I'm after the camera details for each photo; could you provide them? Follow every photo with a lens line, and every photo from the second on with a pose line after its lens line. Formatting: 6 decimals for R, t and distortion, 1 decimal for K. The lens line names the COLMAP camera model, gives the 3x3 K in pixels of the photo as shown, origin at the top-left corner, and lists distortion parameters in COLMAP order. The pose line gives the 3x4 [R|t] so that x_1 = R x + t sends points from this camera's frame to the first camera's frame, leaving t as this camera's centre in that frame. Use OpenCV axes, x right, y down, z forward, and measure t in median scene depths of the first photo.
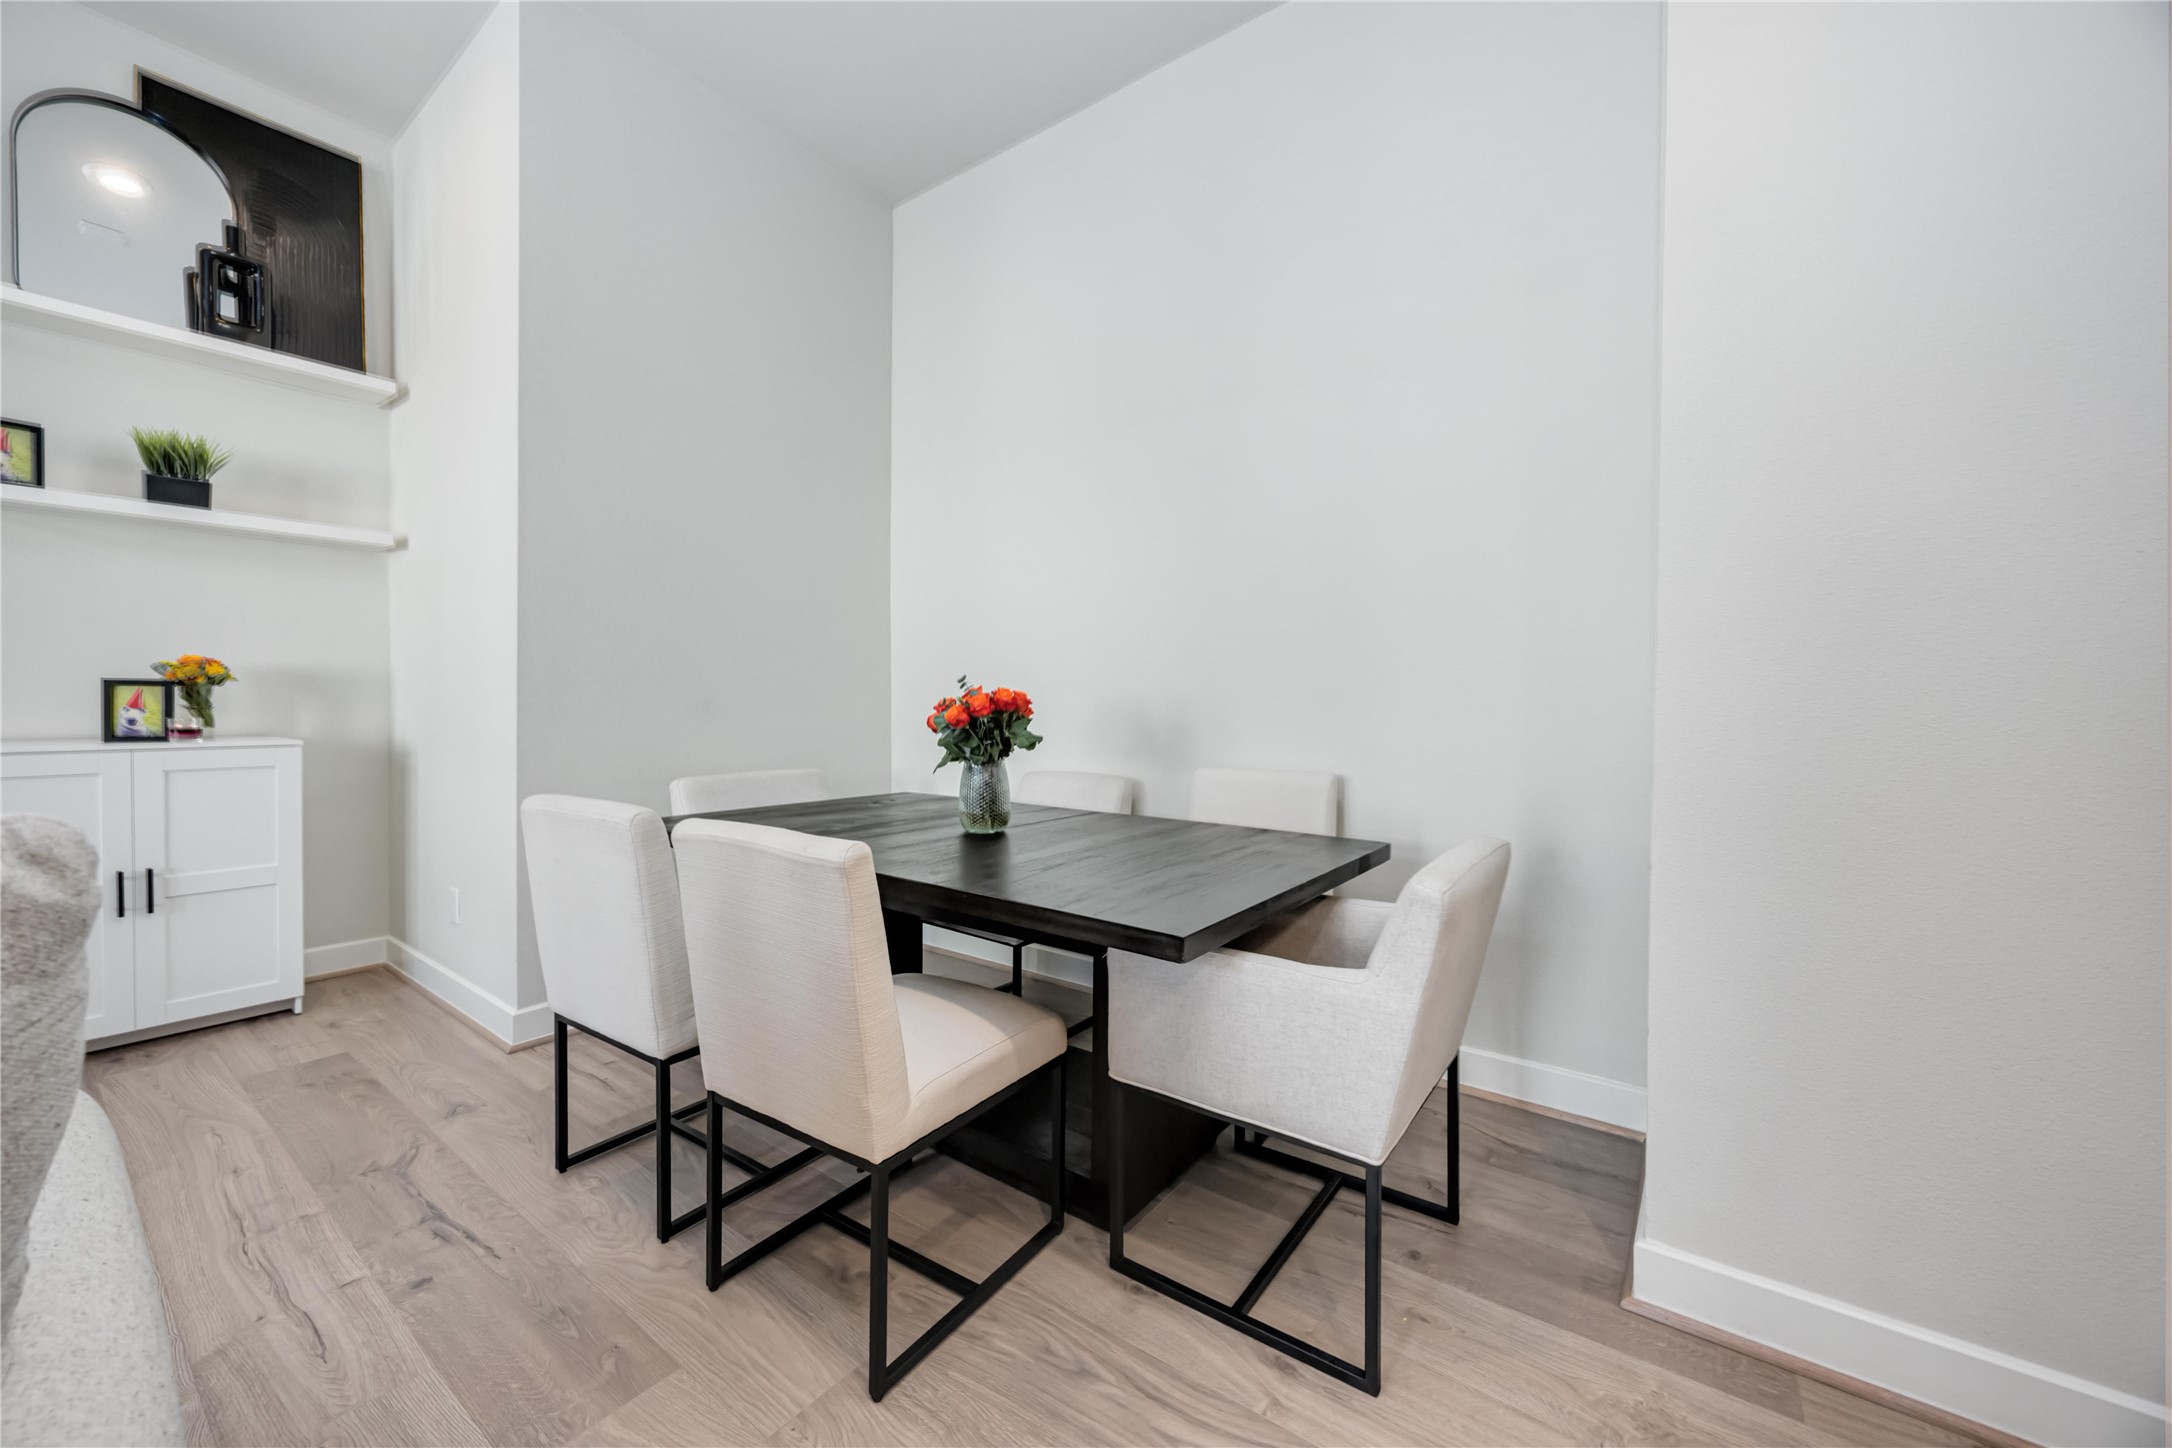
lens RADIAL K [[828.8, 0, 1076.5], [0, 828.8, 717.4], [0, 0, 1]] dist [-0.000472, -0.000074]
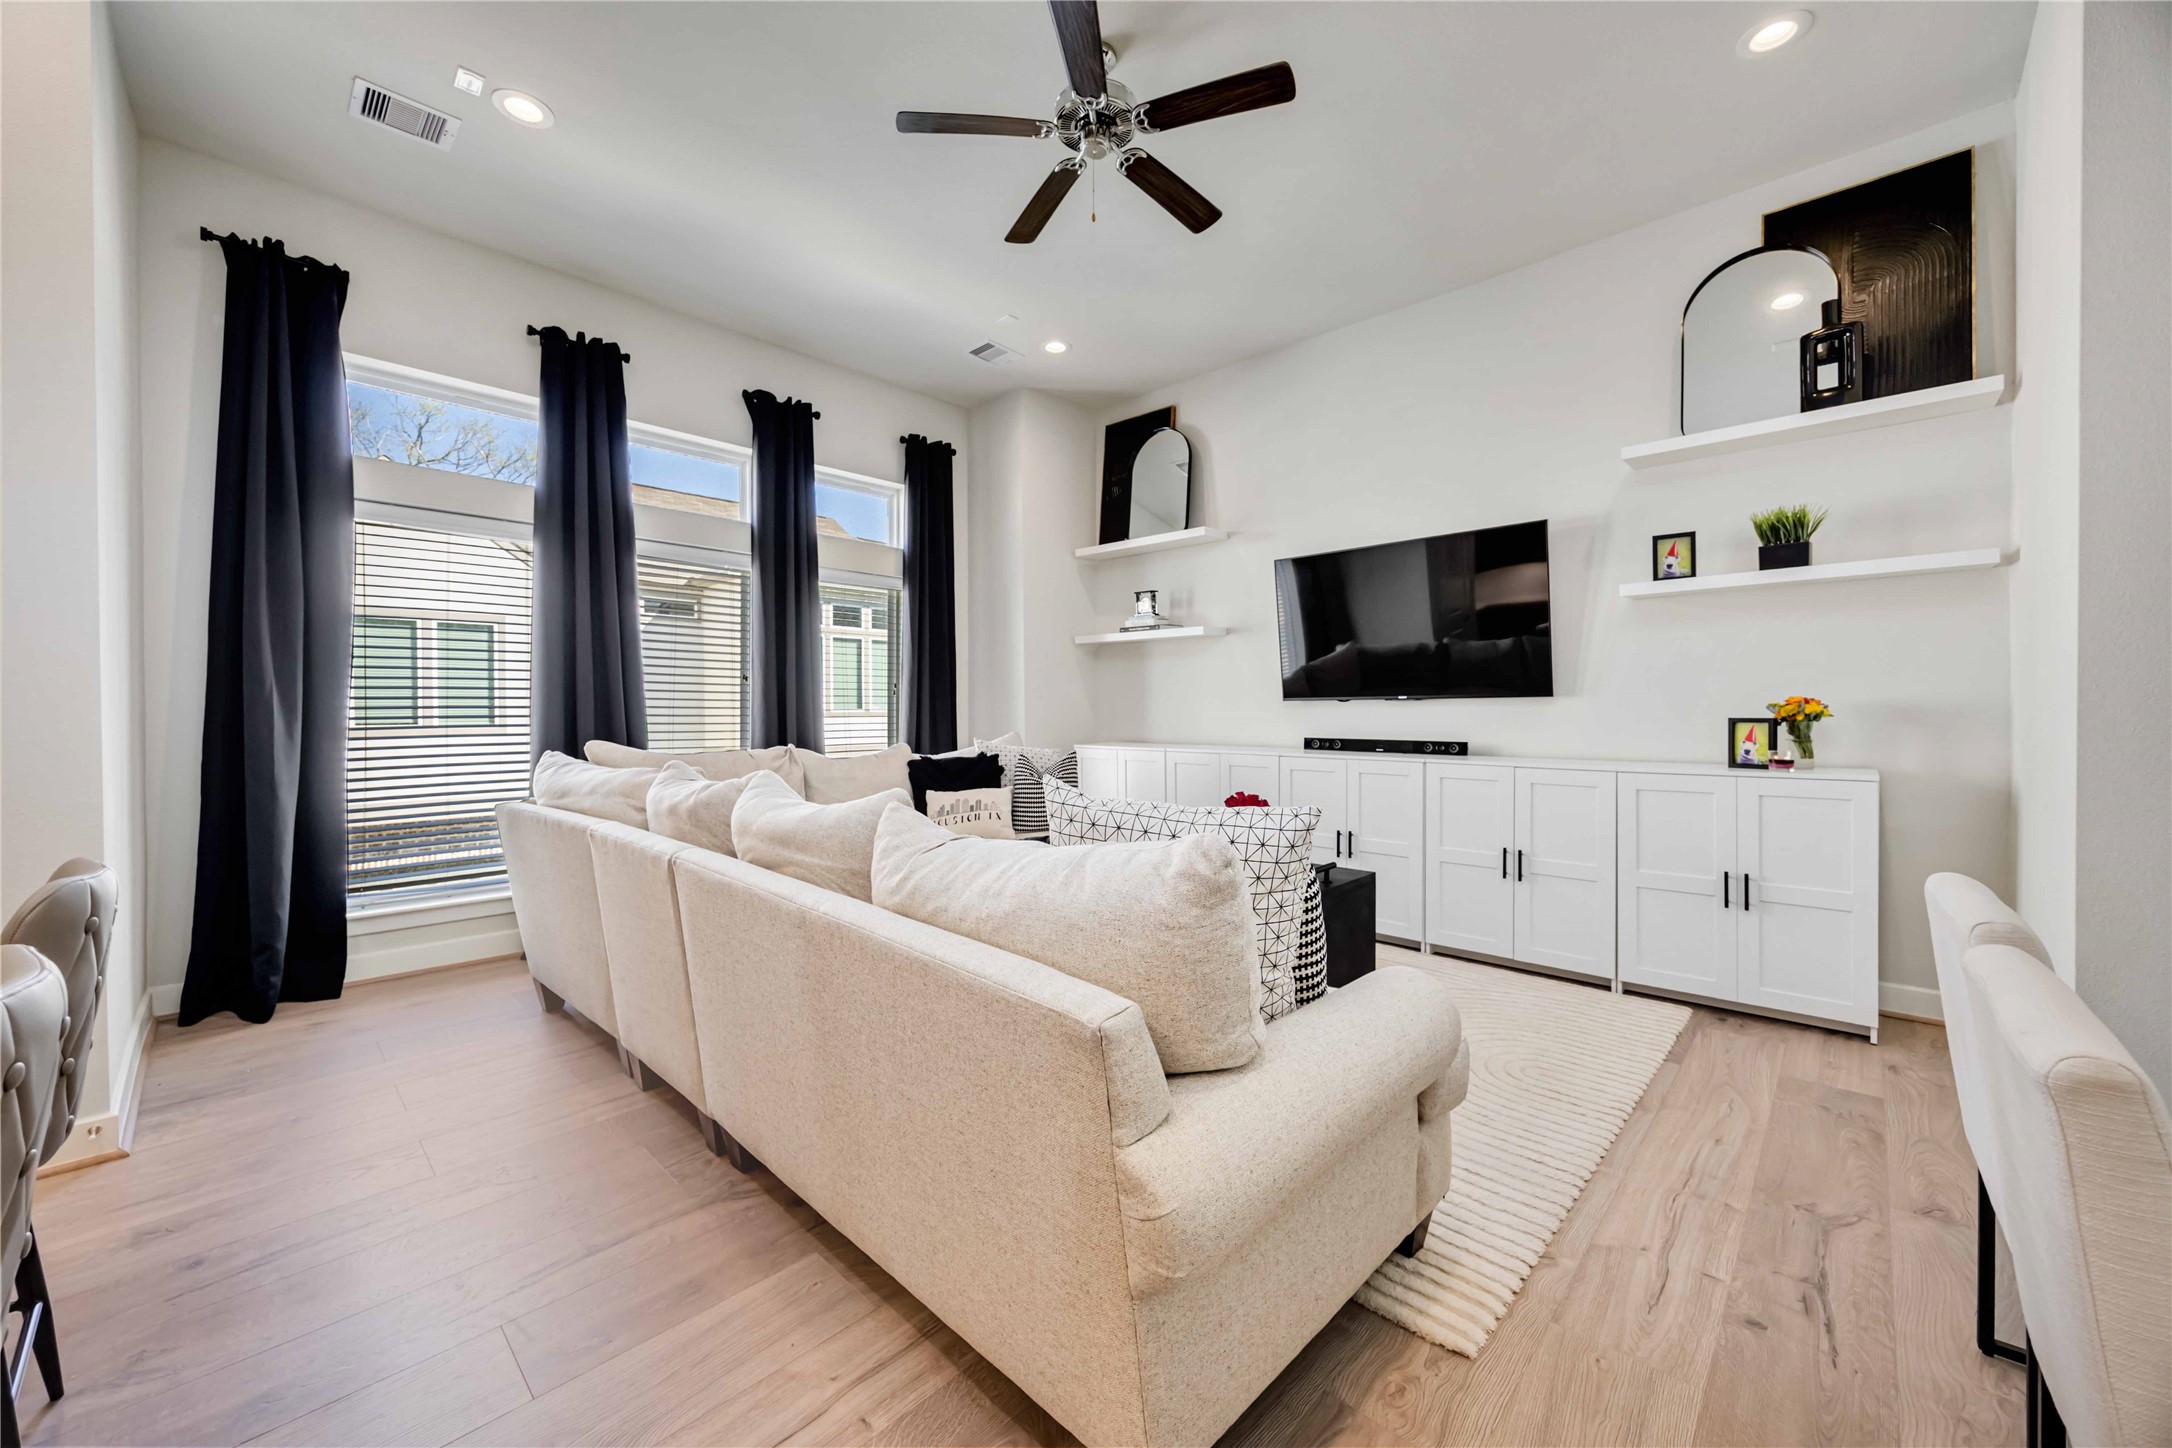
lens RADIAL K [[828.4, 0, 1099.2], [0, 828.4, 726.0], [0, 0, 1]] dist [-0.000390, 0.000012]
pose [[-0.110611, 0.012368, -0.993787, 0.191578], [-0.012416, 0.999827, 0.013825, -0.039235], [0.993786, 0.013868, -0.110439, 0.179964]]
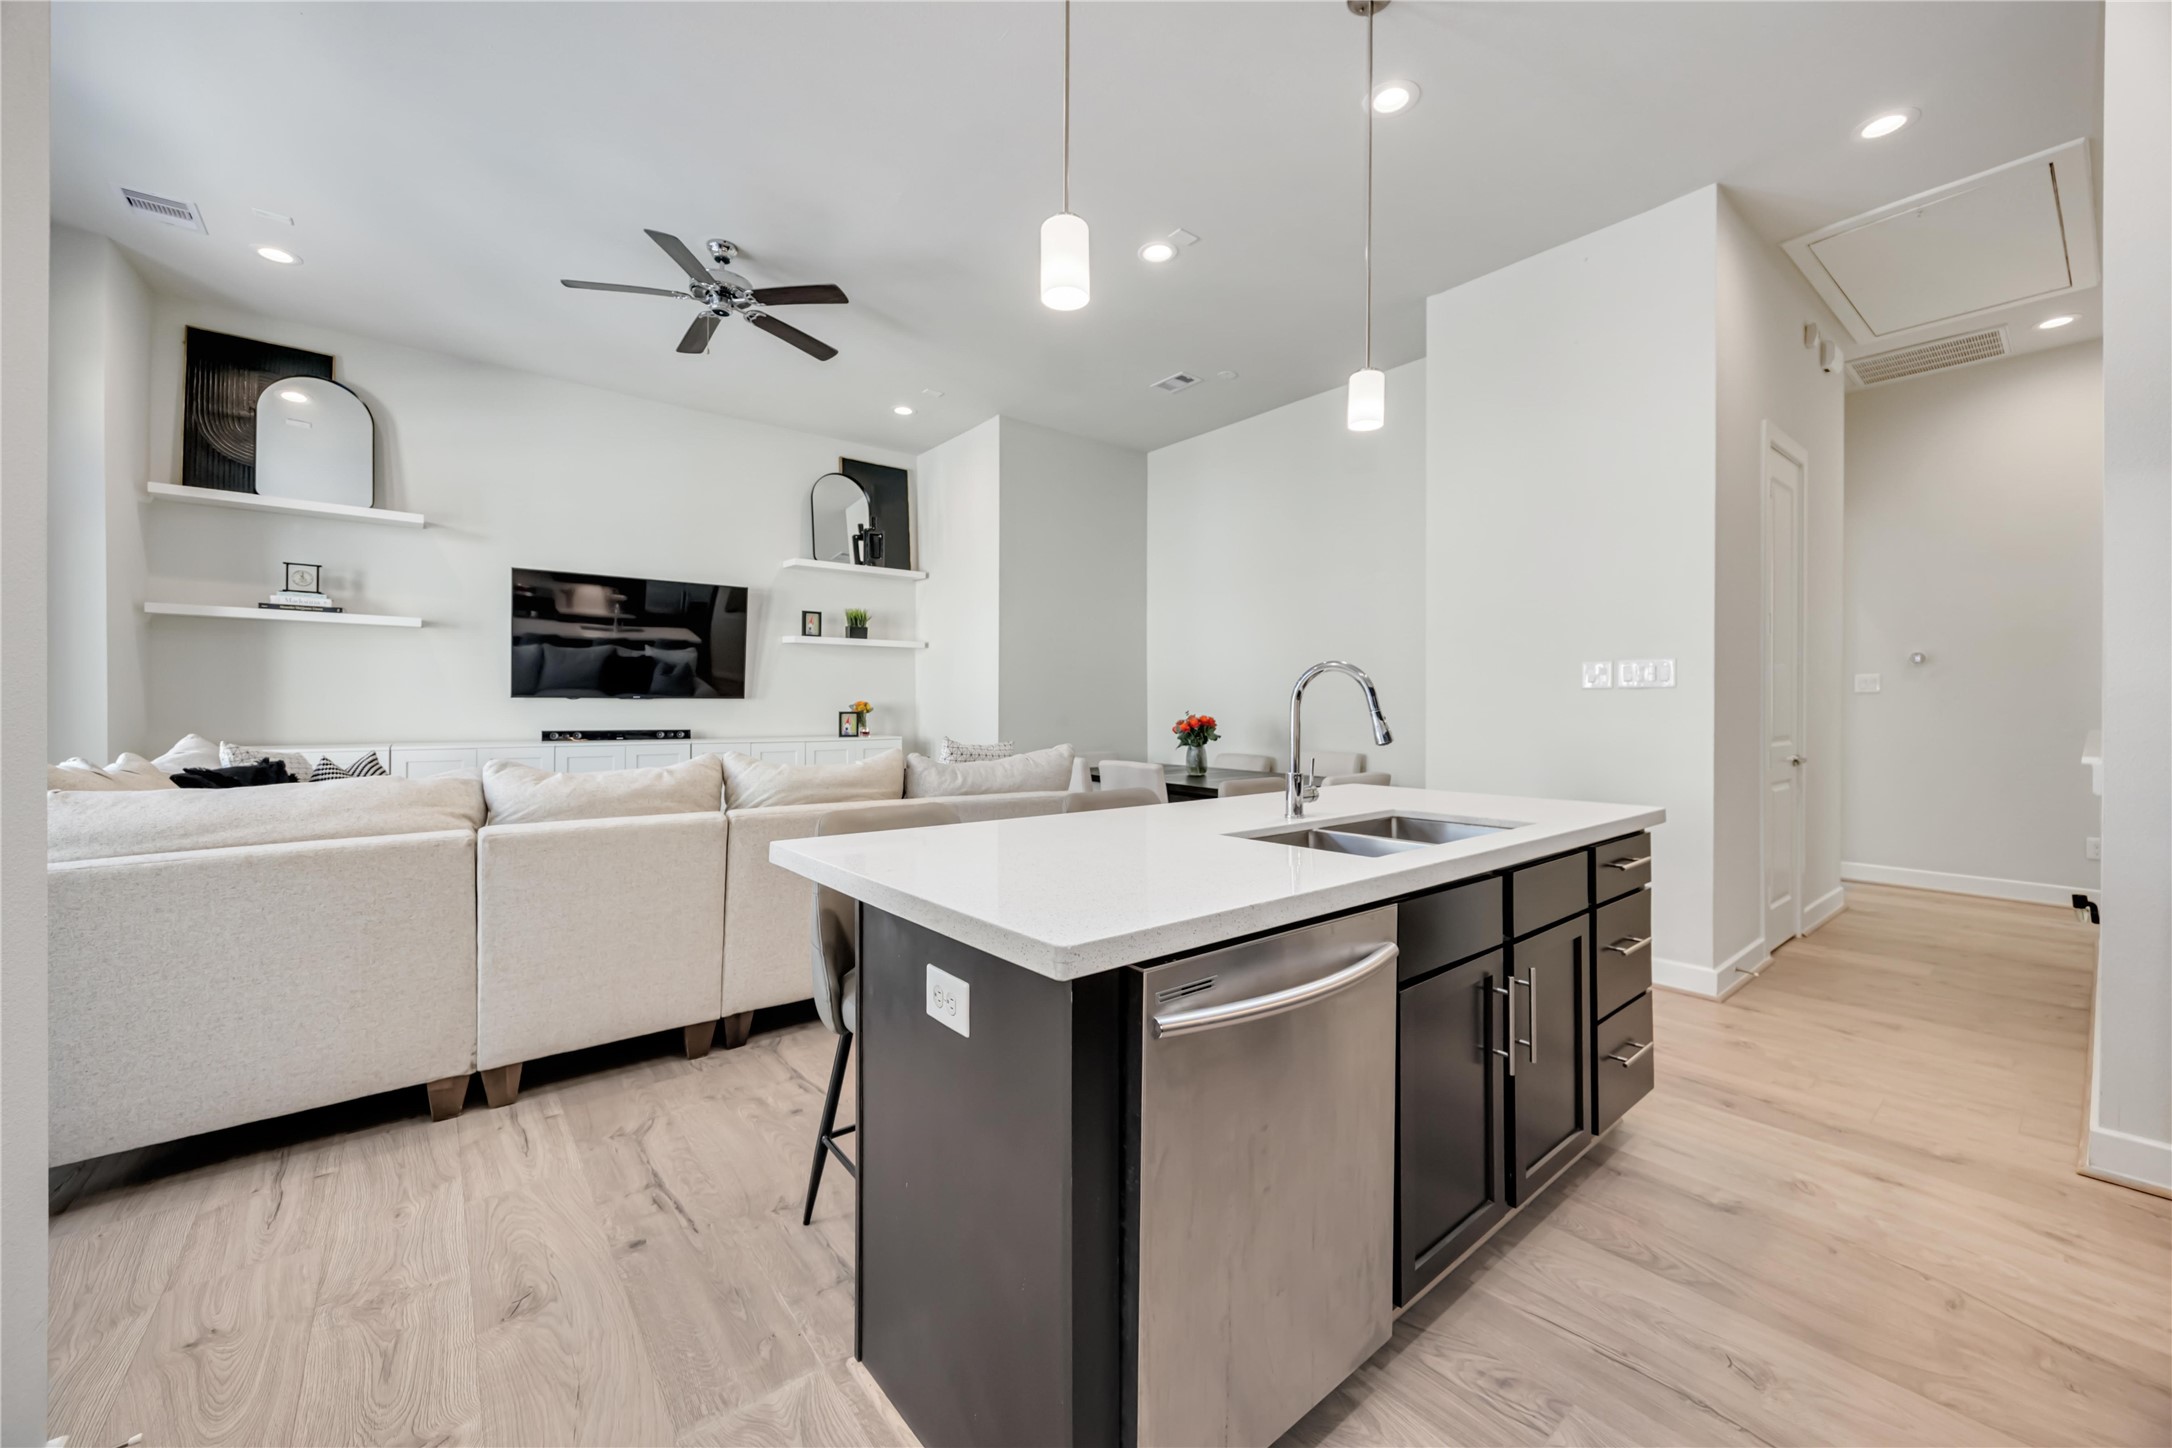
lens RADIAL K [[827.0, 0, 1089.7], [0, 827.0, 711.3], [0, 0, 1]] dist [-0.000452, 0.000057]
pose [[0.971388, -0.004322, -0.237460, 0.136296], [0.001421, 0.999922, -0.012383, -0.015575], [0.237495, 0.011691, 0.971318, -1.213671]]
